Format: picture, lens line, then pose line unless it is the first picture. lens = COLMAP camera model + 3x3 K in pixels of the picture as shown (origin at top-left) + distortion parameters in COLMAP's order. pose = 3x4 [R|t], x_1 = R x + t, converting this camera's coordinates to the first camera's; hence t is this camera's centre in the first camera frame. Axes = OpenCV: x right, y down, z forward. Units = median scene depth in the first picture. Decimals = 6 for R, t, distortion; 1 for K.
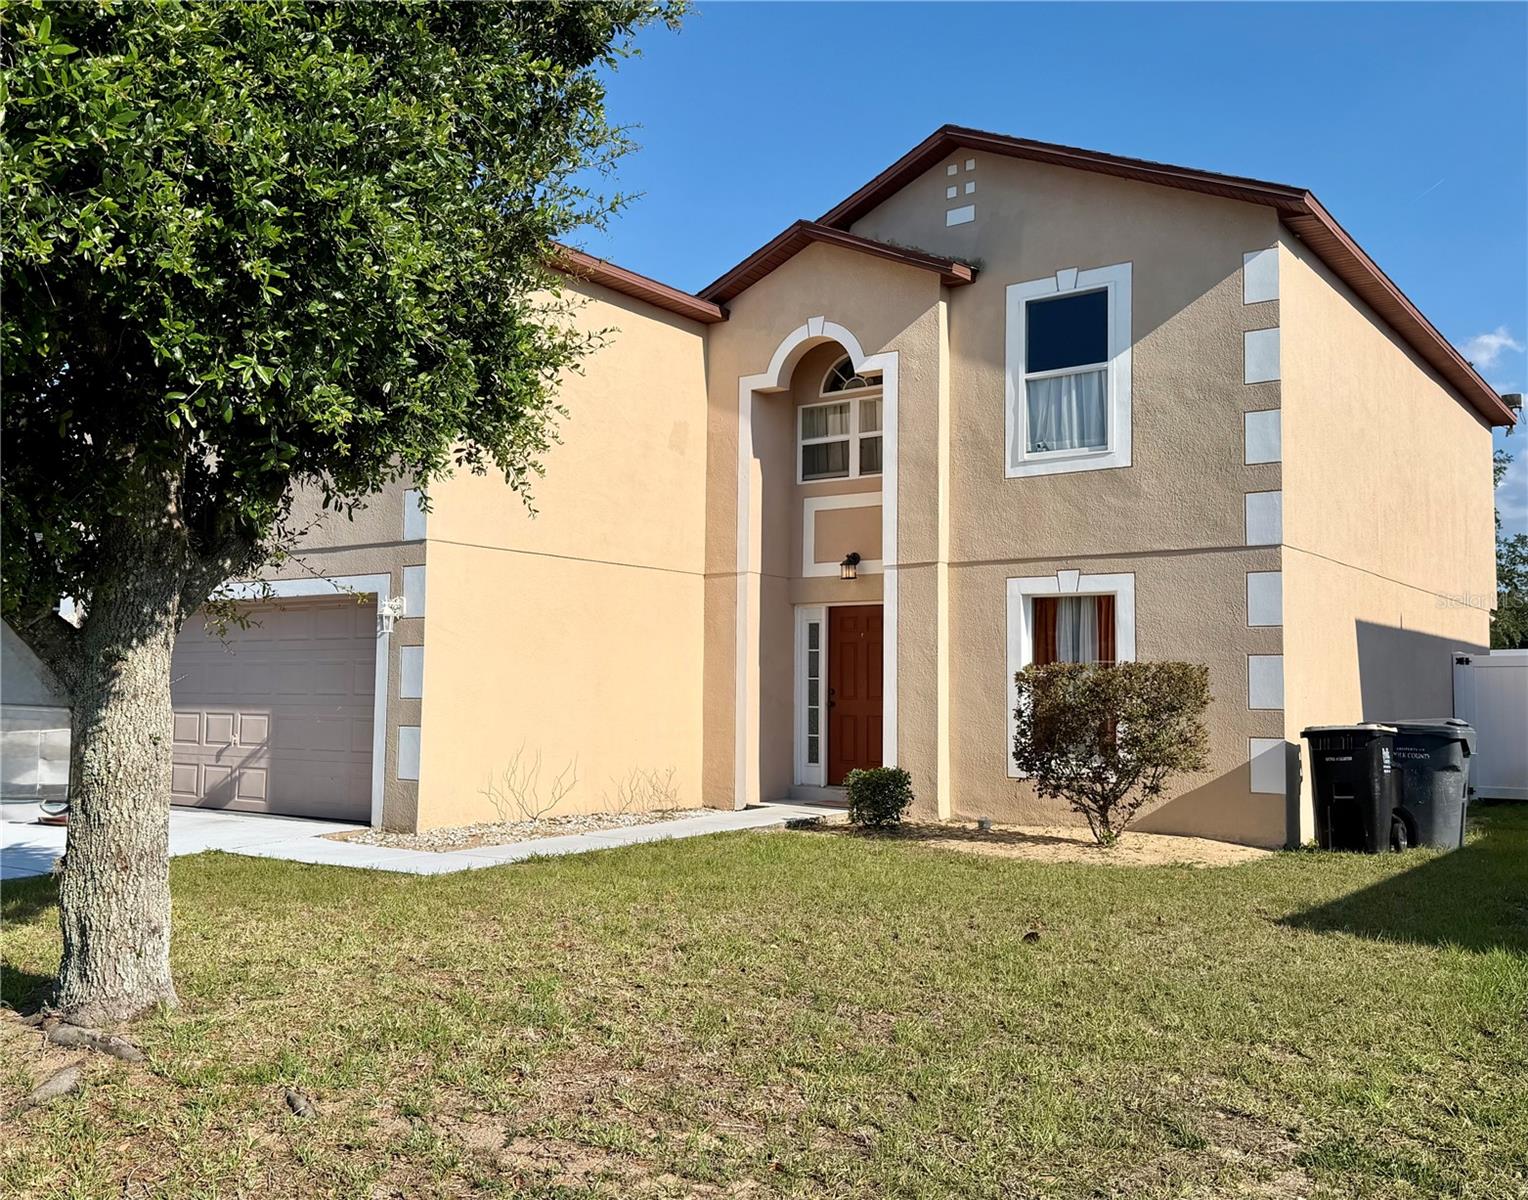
lens RADIAL K [[1401.1, 0, 763.7], [0, 1401.1, 588.1], [0, 0, 1]] dist [0.068174, 0.000000]
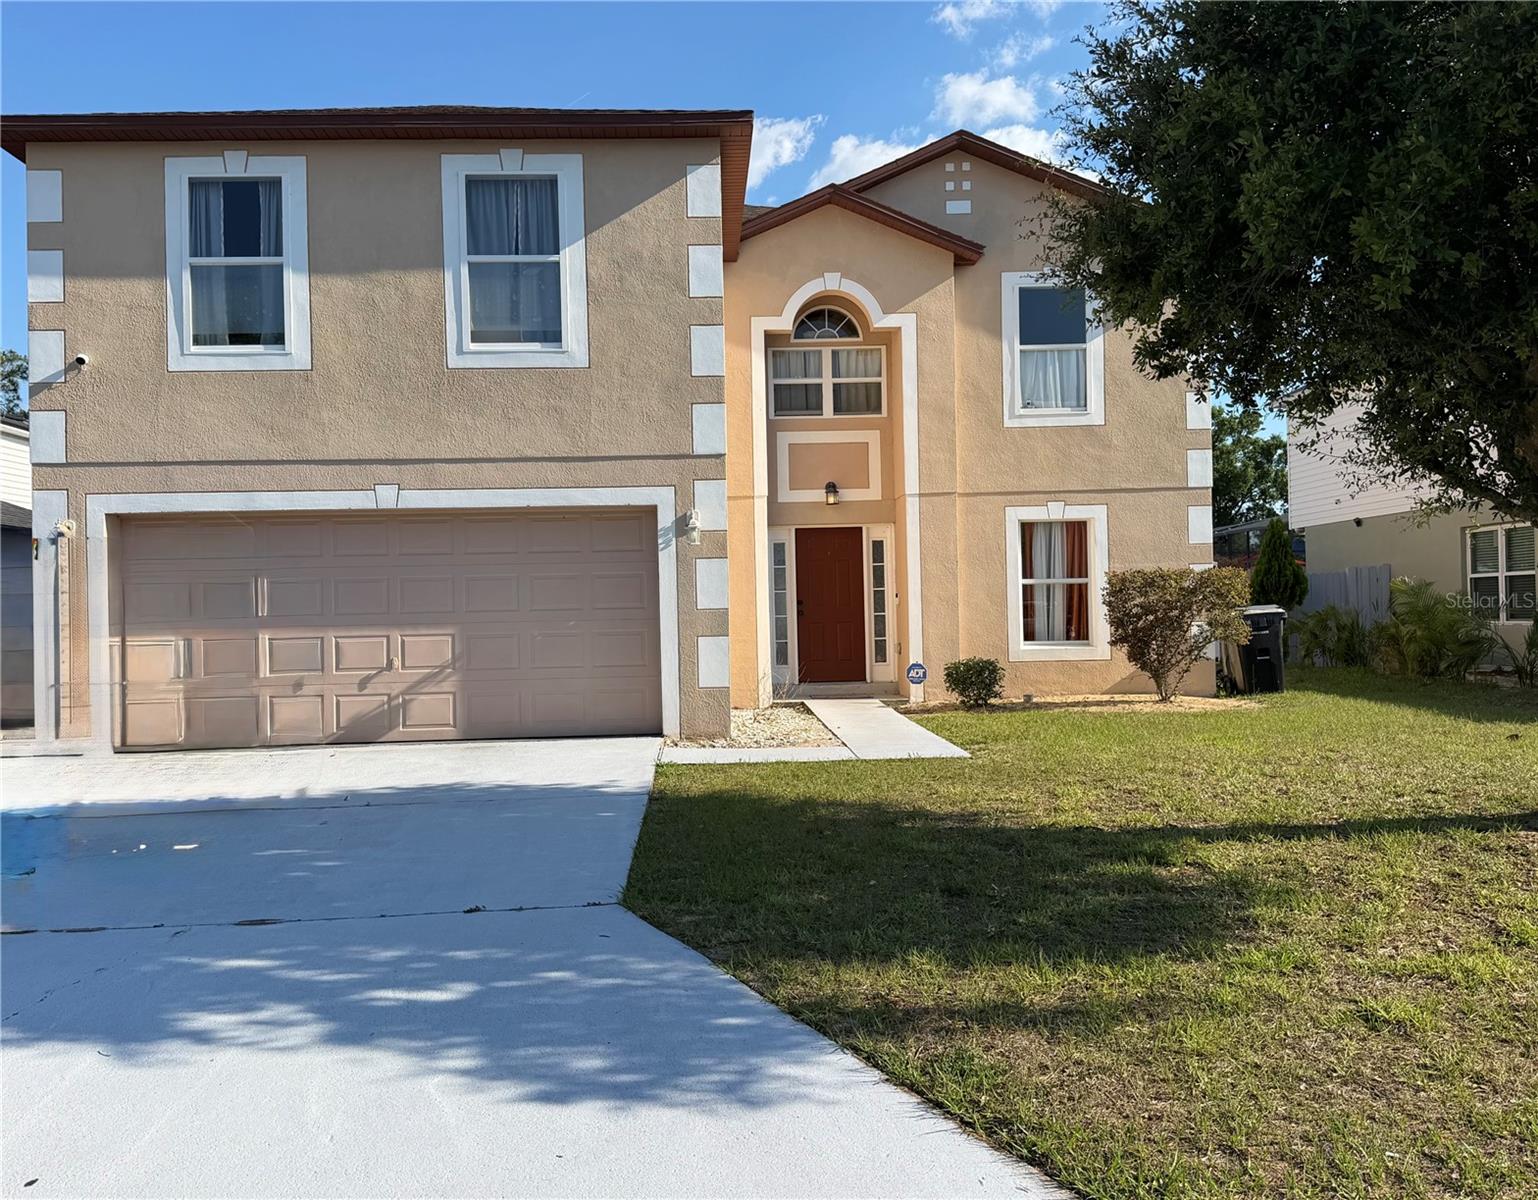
lens RADIAL K [[1291.1, 0, 768.9], [0, 1291.1, 611.6], [0, 0, 1]] dist [0.044587, -0.003541]
pose [[0.784582, -0.024468, 0.619542, -0.714339], [-0.015704, 0.998116, 0.059306, 0.021374], [-0.619826, -0.056260, 0.782720, 0.210870]]
